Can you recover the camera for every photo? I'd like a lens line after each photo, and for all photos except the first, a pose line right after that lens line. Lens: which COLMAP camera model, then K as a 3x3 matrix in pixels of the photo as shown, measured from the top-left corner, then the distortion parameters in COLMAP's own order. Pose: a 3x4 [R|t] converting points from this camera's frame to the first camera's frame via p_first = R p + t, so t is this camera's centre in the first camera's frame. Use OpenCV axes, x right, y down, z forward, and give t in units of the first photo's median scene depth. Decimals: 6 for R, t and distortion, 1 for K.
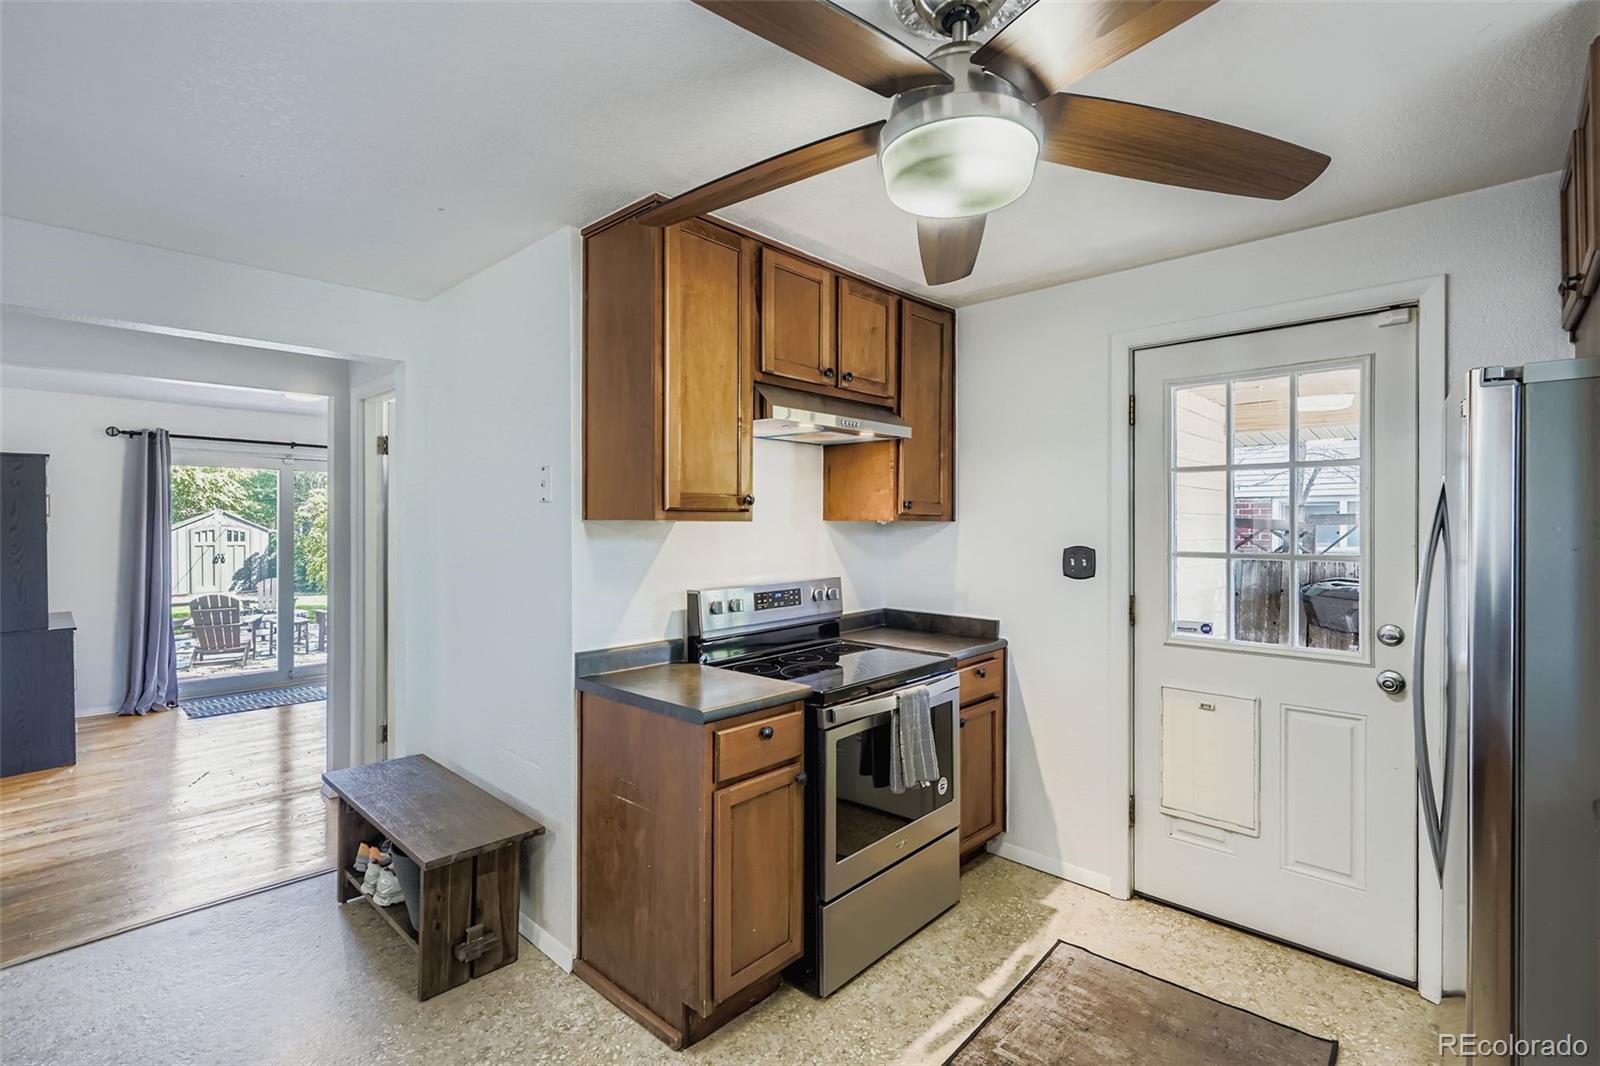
lens RADIAL K [[728.3, 0, 800.0], [0, 728.3, 533.0], [0, 0, 1]] dist [-0.000353, -0.000041]
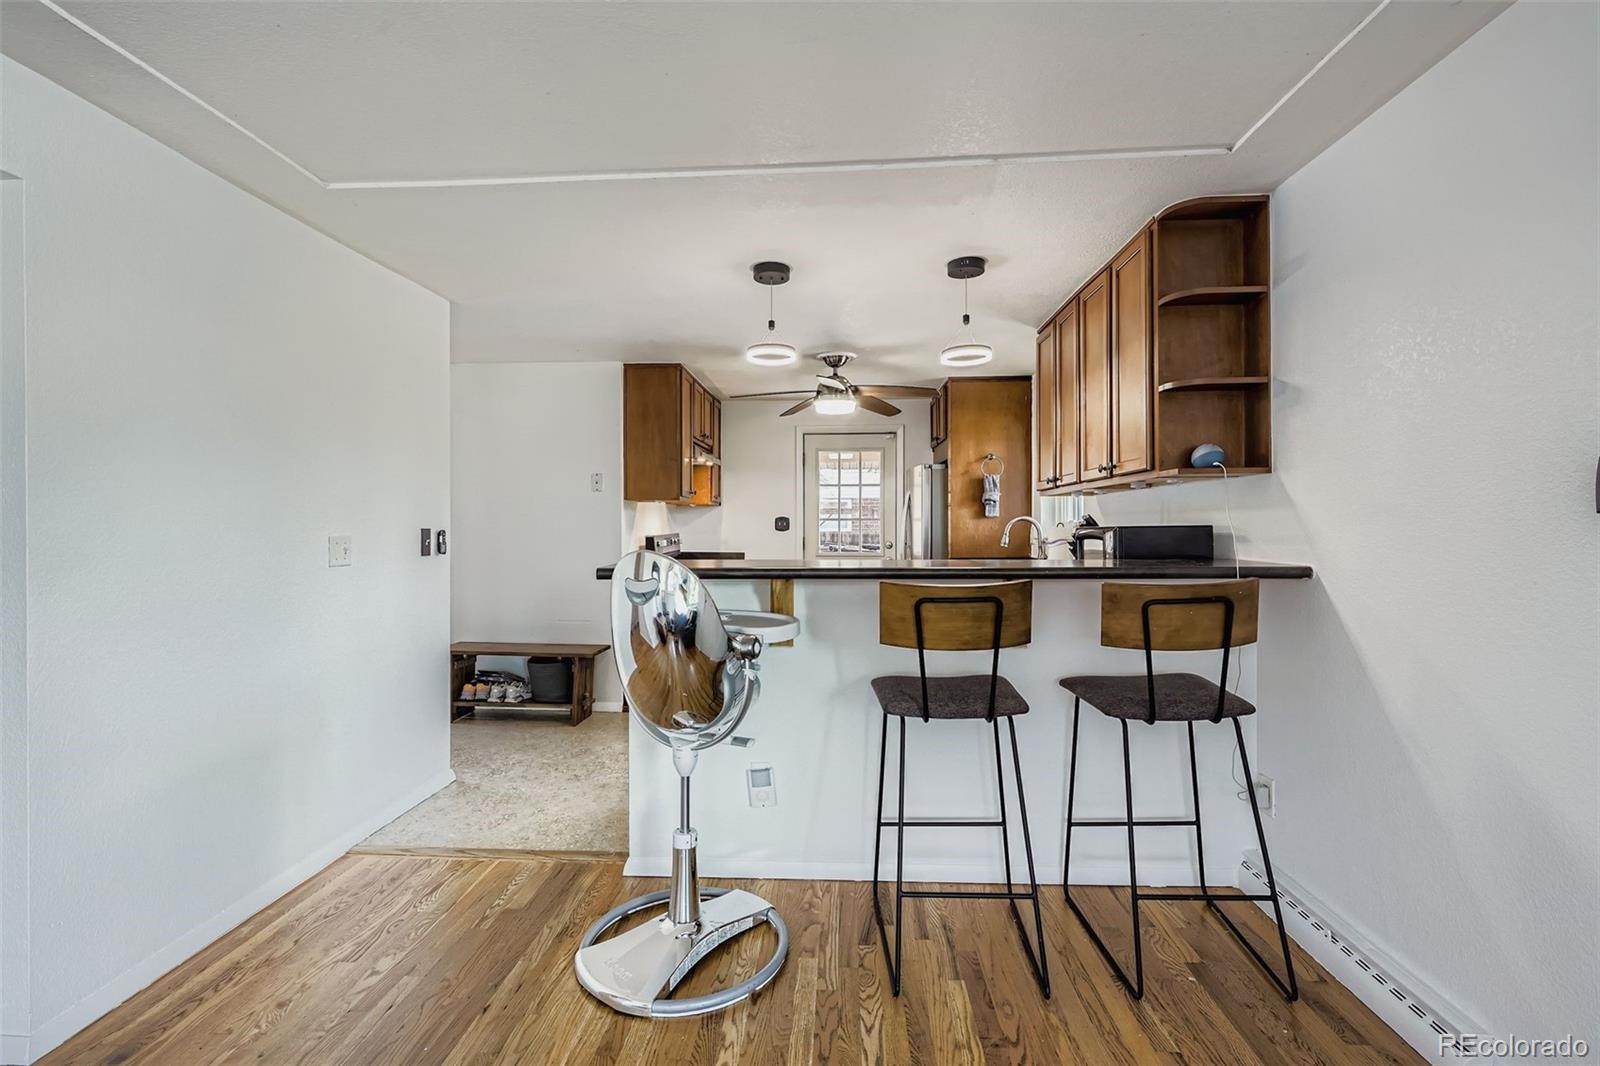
lens RADIAL K [[728.3, 0, 800.0], [0, 728.3, 533.0], [0, 0, 1]] dist [-0.000353, -0.000041]
pose [[0.769974, -0.008842, 0.638014, -1.249276], [0.010458, 0.999945, 0.001237, 0.080912], [-0.637990, 0.005720, 0.770024, -0.956989]]
